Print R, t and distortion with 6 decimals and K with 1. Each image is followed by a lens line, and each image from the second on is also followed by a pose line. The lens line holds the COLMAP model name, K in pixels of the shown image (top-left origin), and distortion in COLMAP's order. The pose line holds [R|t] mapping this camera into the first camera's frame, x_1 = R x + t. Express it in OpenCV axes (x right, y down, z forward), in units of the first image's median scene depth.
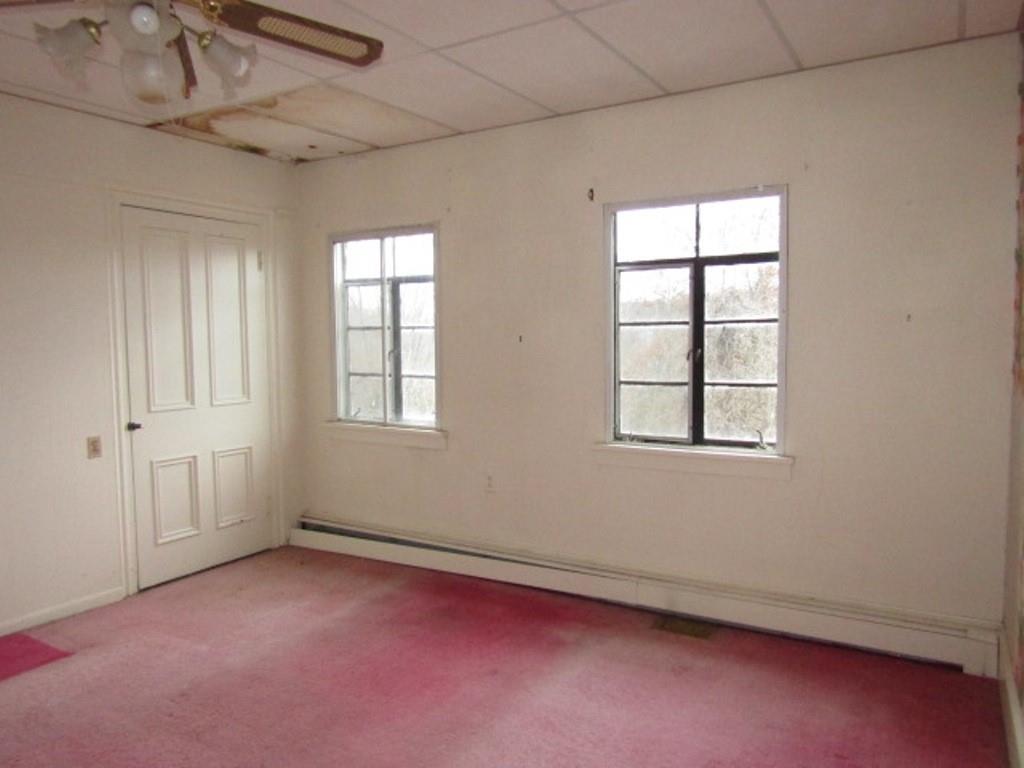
lens RADIAL K [[774.2, 0, 503.7], [0, 774.2, 389.1], [0, 0, 1]] dist [0.090995, -0.047611]
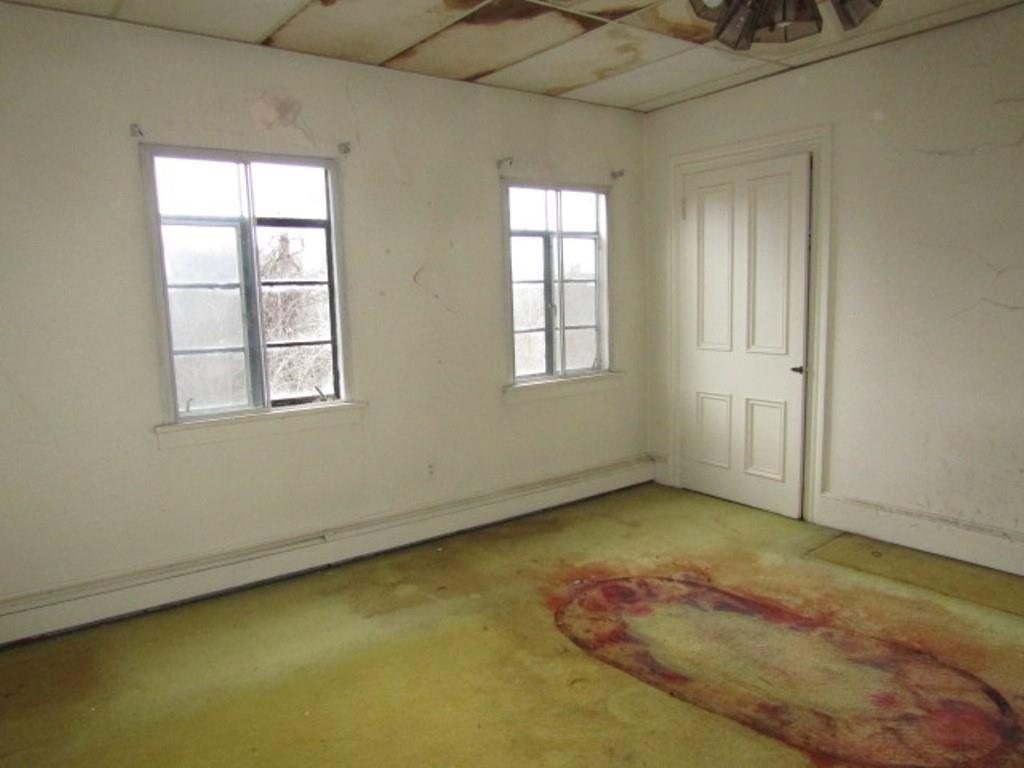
lens RADIAL K [[774.2, 0, 505.0], [0, 774.2, 390.4], [0, 0, 1]] dist [0.090995, -0.047611]
pose [[0.355138, -0.120109, 0.927066, -0.586261], [0.086365, 0.991686, 0.095396, -0.020473], [-0.930816, 0.046188, 0.362559, 0.362400]]
